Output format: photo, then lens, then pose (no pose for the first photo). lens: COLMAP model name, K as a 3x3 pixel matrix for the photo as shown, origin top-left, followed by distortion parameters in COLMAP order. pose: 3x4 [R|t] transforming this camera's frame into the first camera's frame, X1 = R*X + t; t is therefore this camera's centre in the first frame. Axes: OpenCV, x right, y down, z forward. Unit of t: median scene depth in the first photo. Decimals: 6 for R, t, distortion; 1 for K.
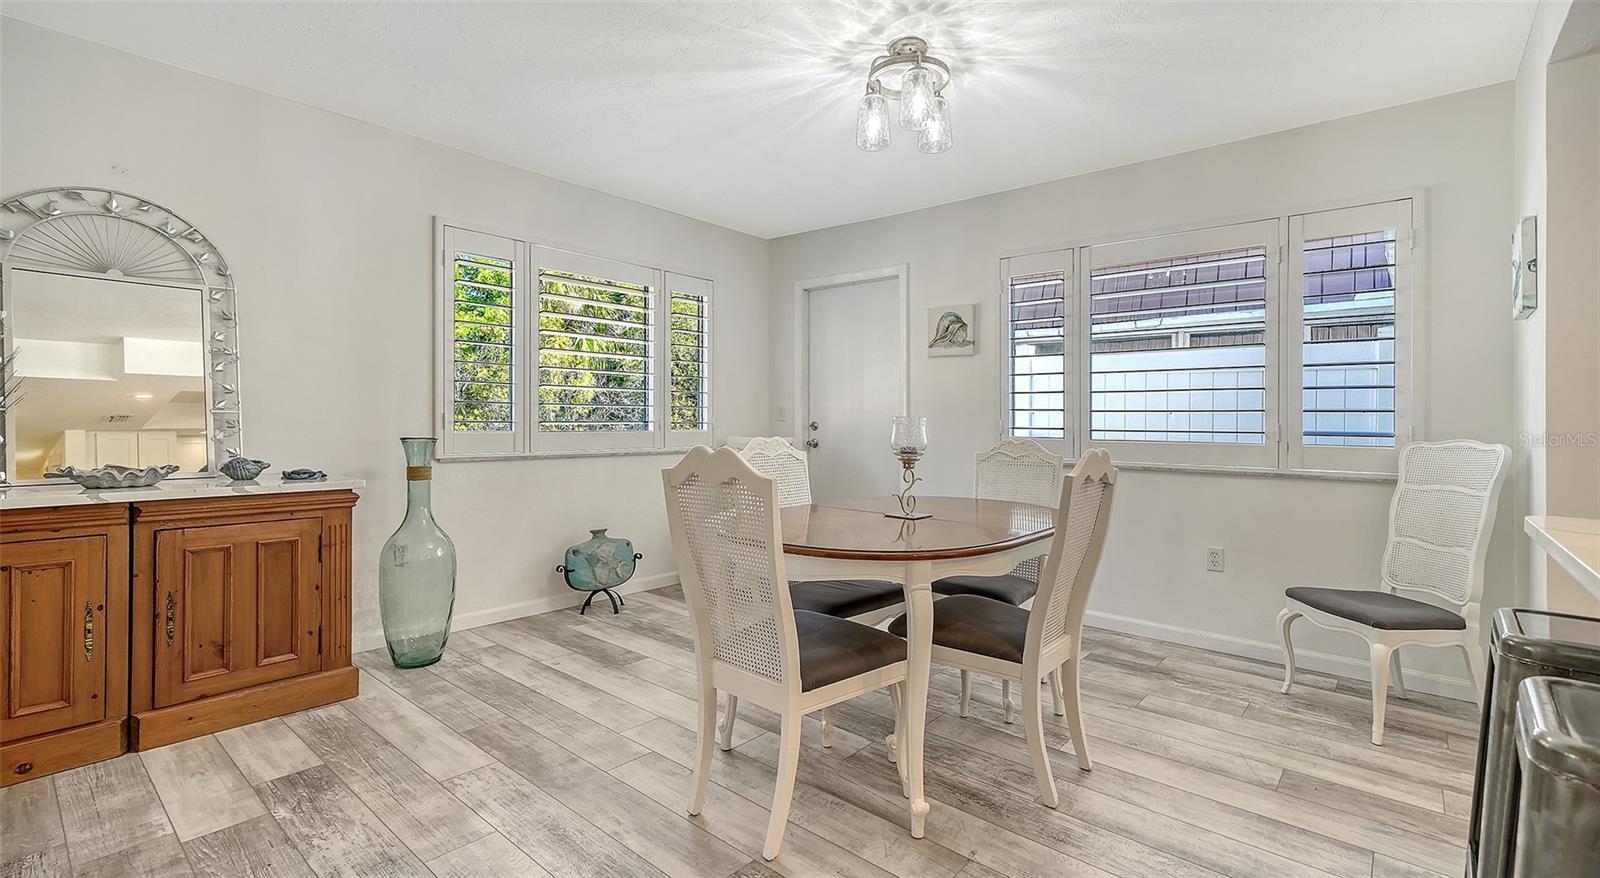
lens RADIAL K [[703.4, 0, 810.6], [0, 703.4, 407.1], [0, 0, 1]] dist [0.005959, 0.000708]
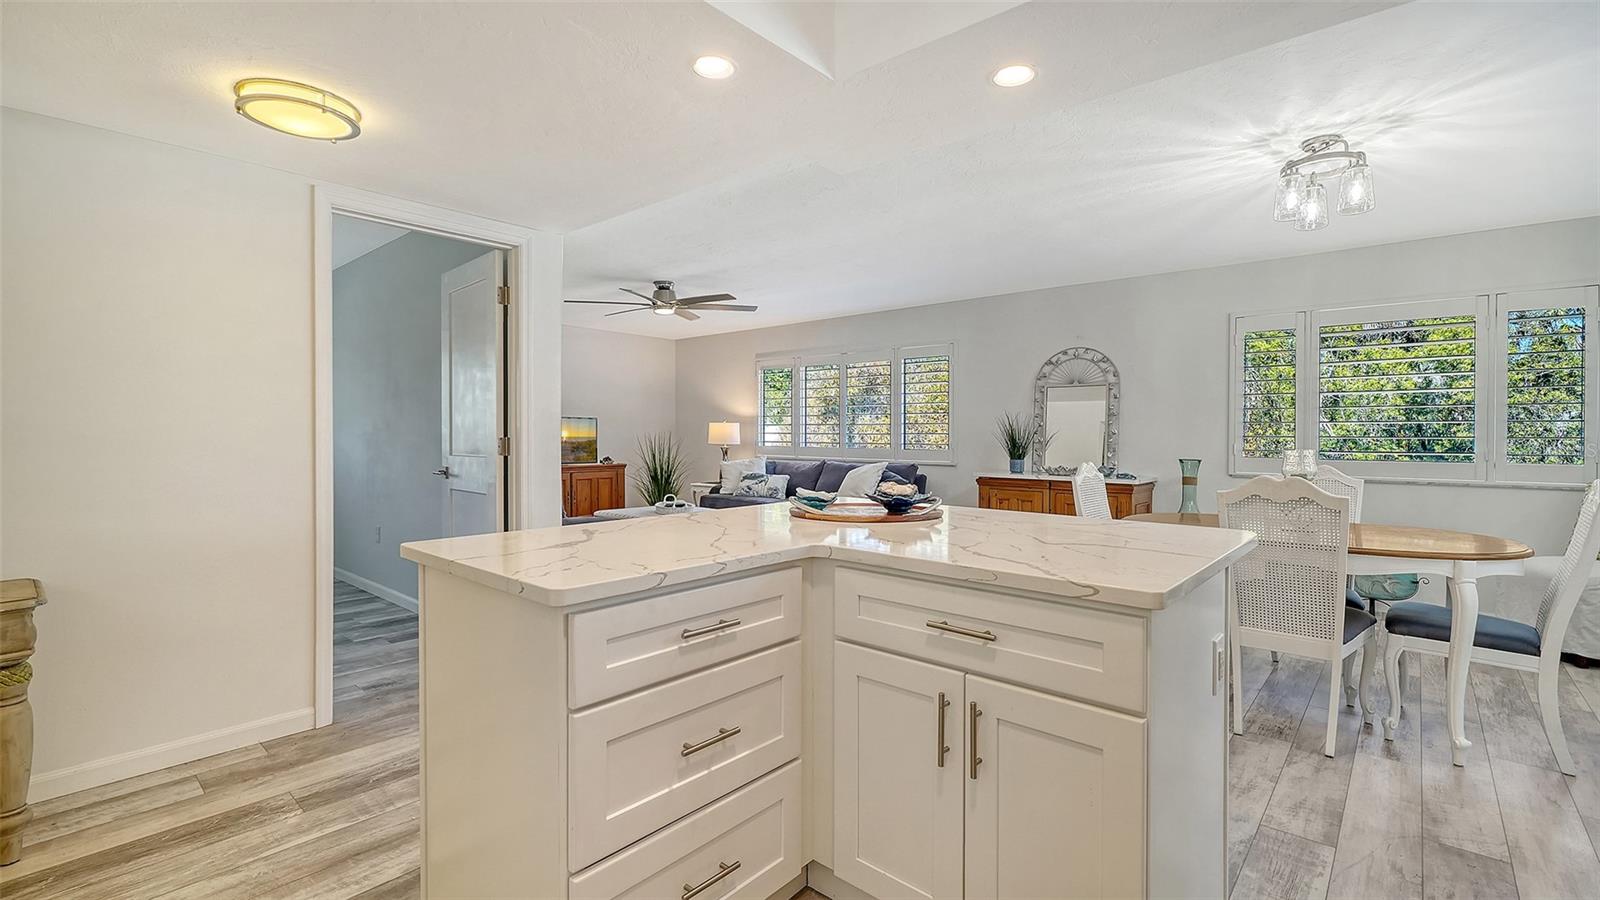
lens RADIAL K [[700.5, 0, 791.3], [0, 700.5, 438.7], [0, 0, 1]] dist [0.000604, -0.000004]
pose [[-0.021174, -0.002519, -0.999773, 1.225239], [0.009593, 0.999950, -0.002723, -0.011250], [0.999730, -0.009648, -0.021149, 0.113239]]
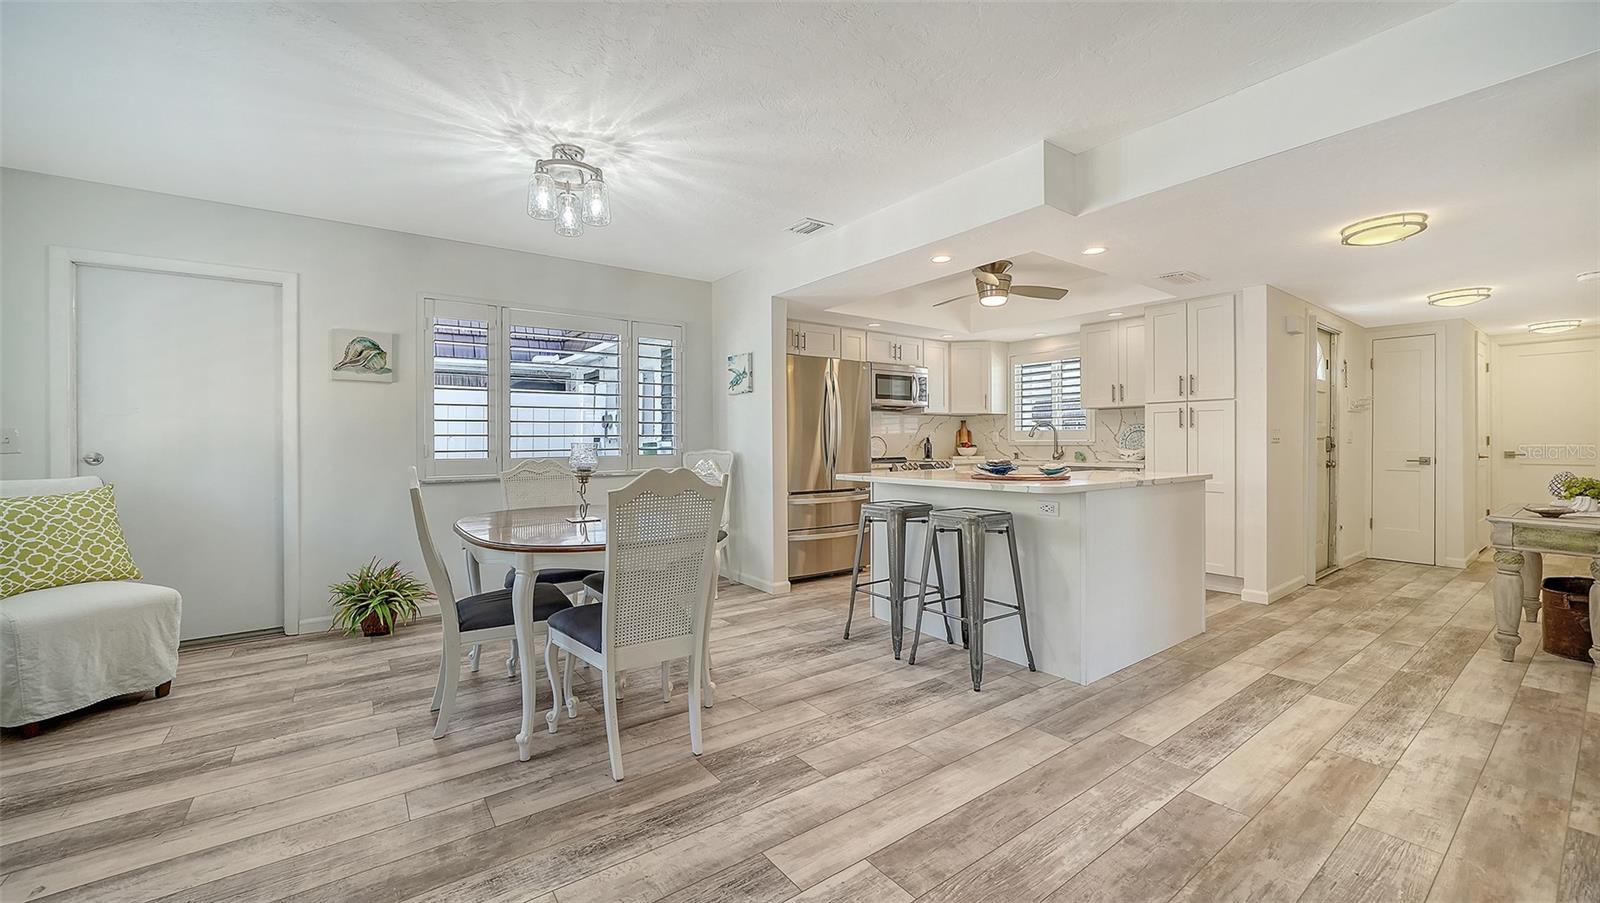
lens RADIAL K [[603.0, 0, 798.7], [0, 603.0, 414.4], [0, 0, 1]] dist [-0.023614, 0.000277]
pose [[0.227538, 0.028721, 0.973346, -0.734971], [-0.004901, 0.999586, -0.028350, -0.007858], [-0.973757, 0.001680, 0.227585, 0.320160]]
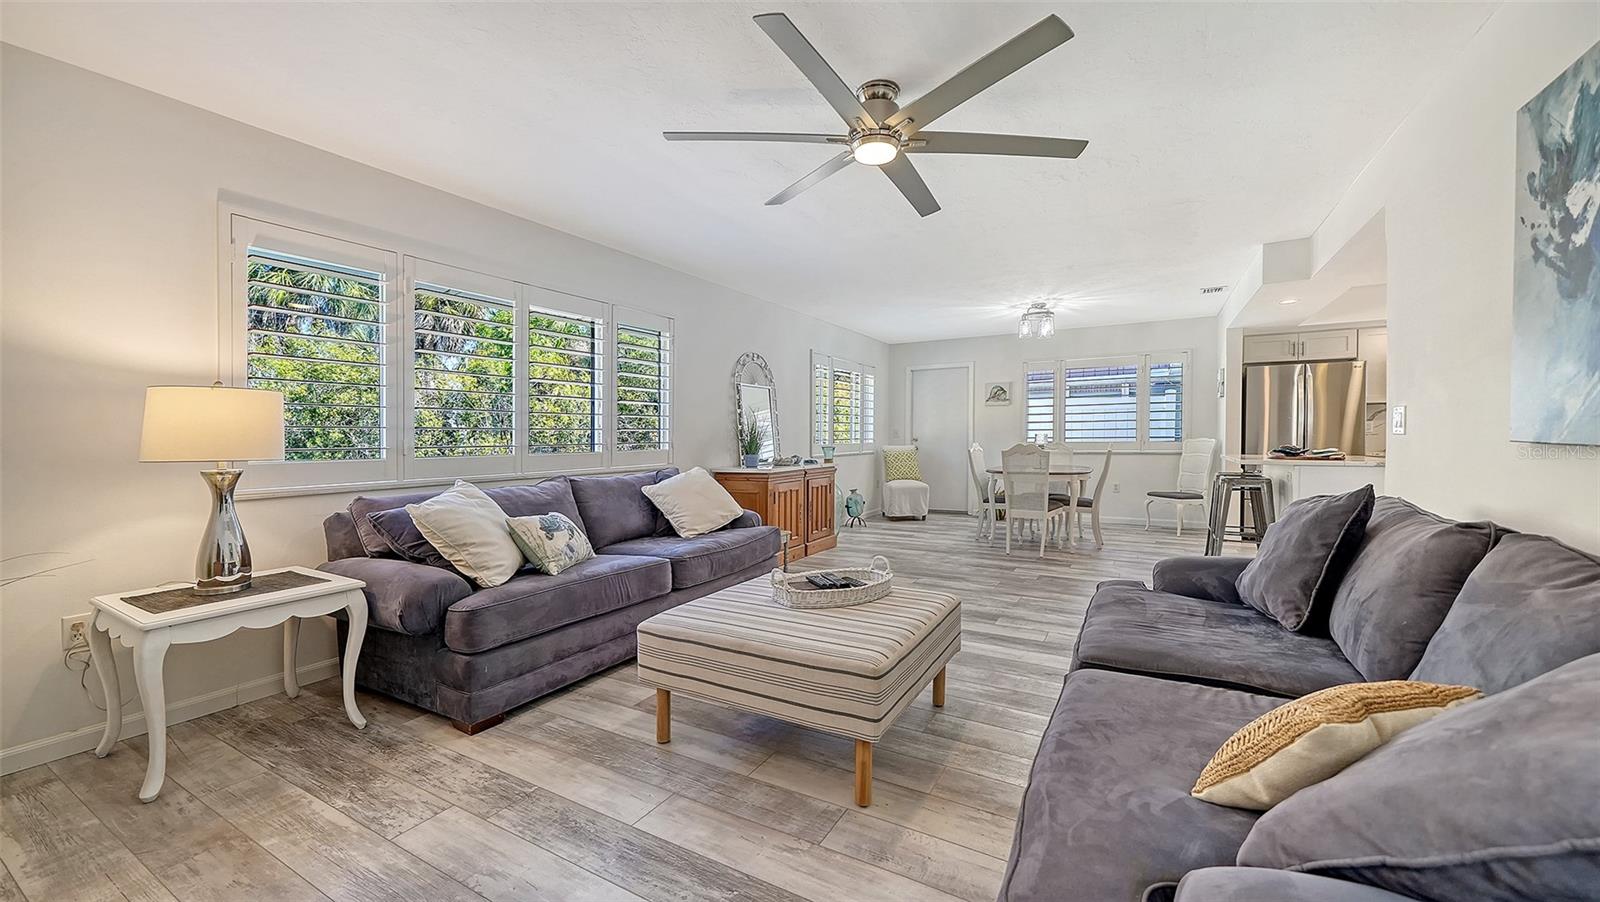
lens RADIAL K [[614.0, 0, 800.0], [0, 614.0, 451.0], [0, 0, 1]] dist [-0.001269, 0.000007]
pose [[0.980197, -0.026159, 0.196292, -1.190325], [0.017902, 0.998883, 0.043724, -0.039815], [-0.197216, -0.039344, 0.979570, -1.146912]]
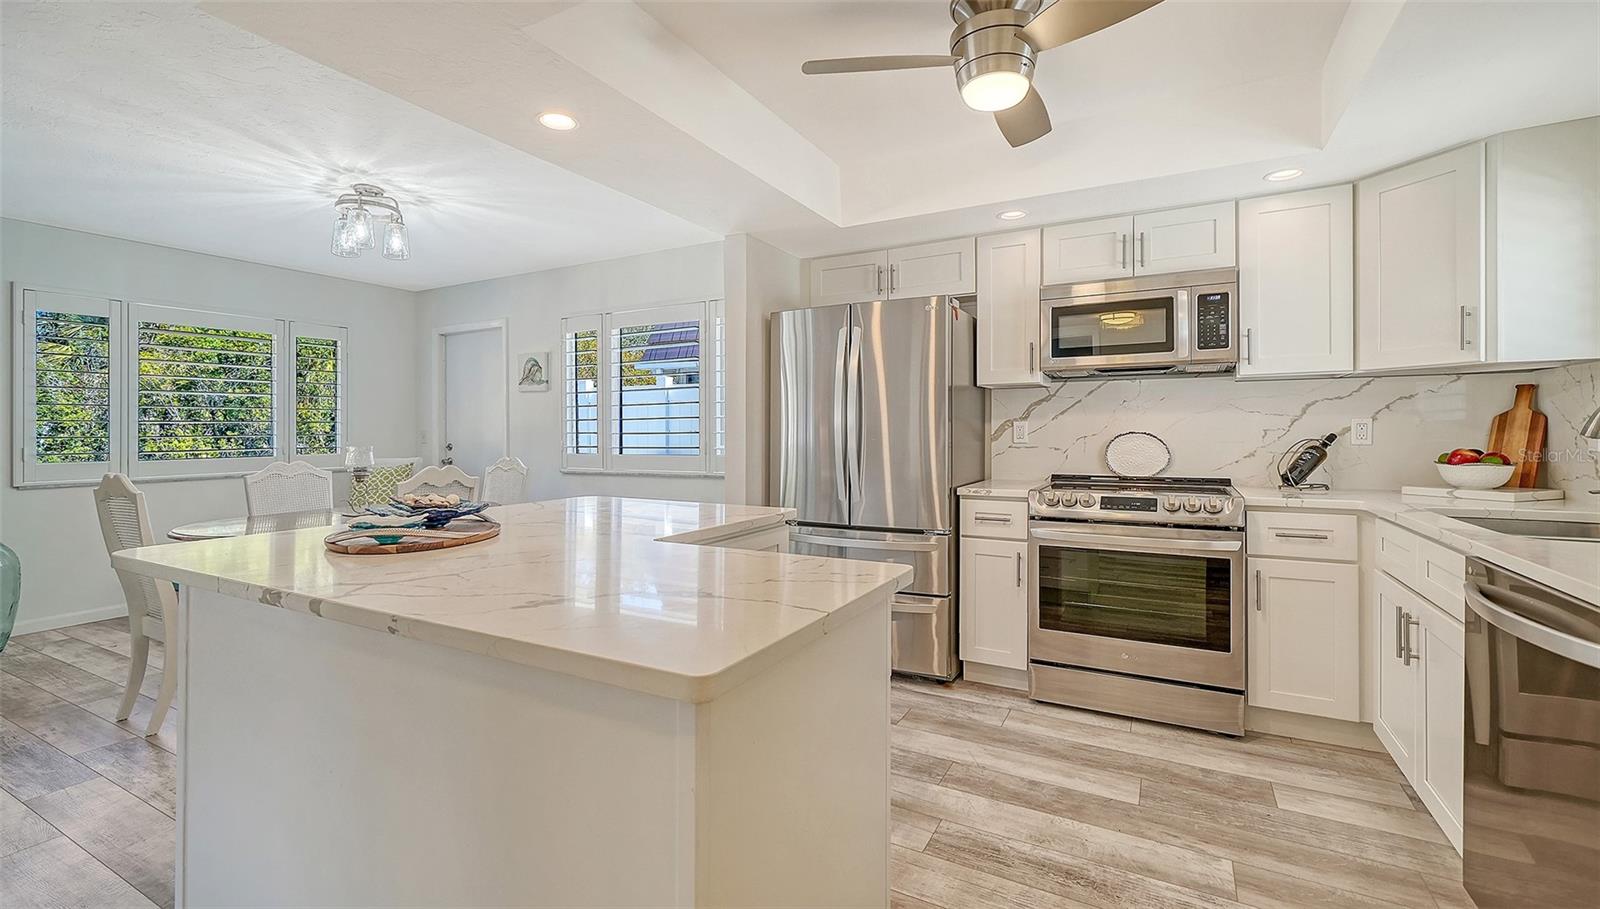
lens RADIAL K [[669.2, 0, 800.0], [0, 669.2, 413.6], [0, 0, 1]] dist [0.001174, 0.000394]
pose [[0.976863, -0.015791, 0.213281, 0.638846], [0.017103, 0.999844, -0.004311, -0.028425], [-0.213180, 0.007859, 0.976981, -0.473412]]
